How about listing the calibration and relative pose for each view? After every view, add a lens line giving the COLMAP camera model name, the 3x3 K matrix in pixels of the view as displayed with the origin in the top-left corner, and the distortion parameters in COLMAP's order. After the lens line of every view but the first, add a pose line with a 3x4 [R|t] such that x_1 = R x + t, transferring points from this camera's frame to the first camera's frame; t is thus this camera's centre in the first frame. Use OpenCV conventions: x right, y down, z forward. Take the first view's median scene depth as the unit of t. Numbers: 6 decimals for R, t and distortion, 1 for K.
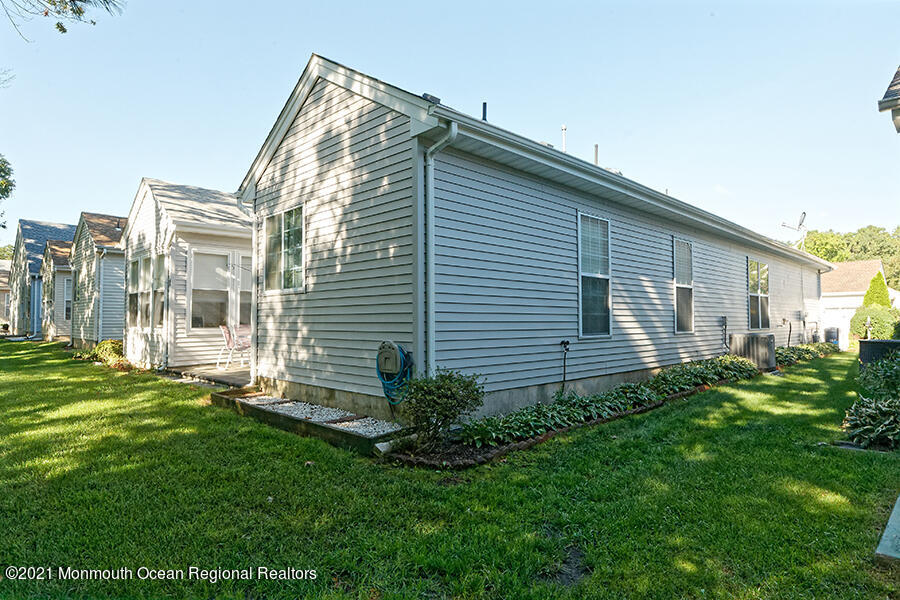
lens RADIAL K [[520.9, 0, 451.2], [0, 520.9, 299.8], [0, 0, 1]] dist [0.002739, 0.000743]
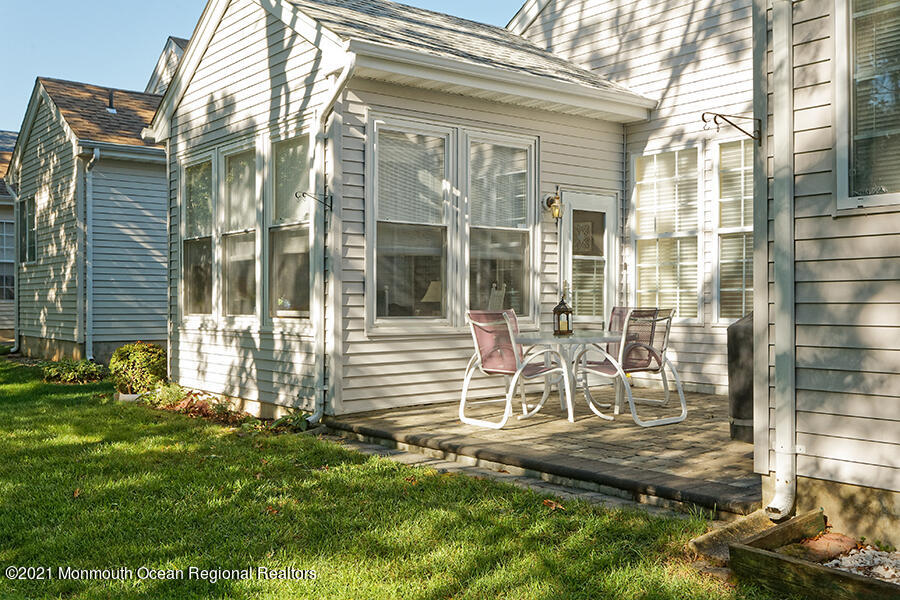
lens RADIAL K [[910.3, 0, 449.5], [0, 910.3, 301.3], [0, 0, 1]] dist [-0.006548, 0.000000]
pose [[0.993215, 0.003932, -0.116228, -0.341276], [0.000048, 0.999414, 0.034220, 0.016025], [0.116295, -0.033993, 0.992633, 0.294074]]
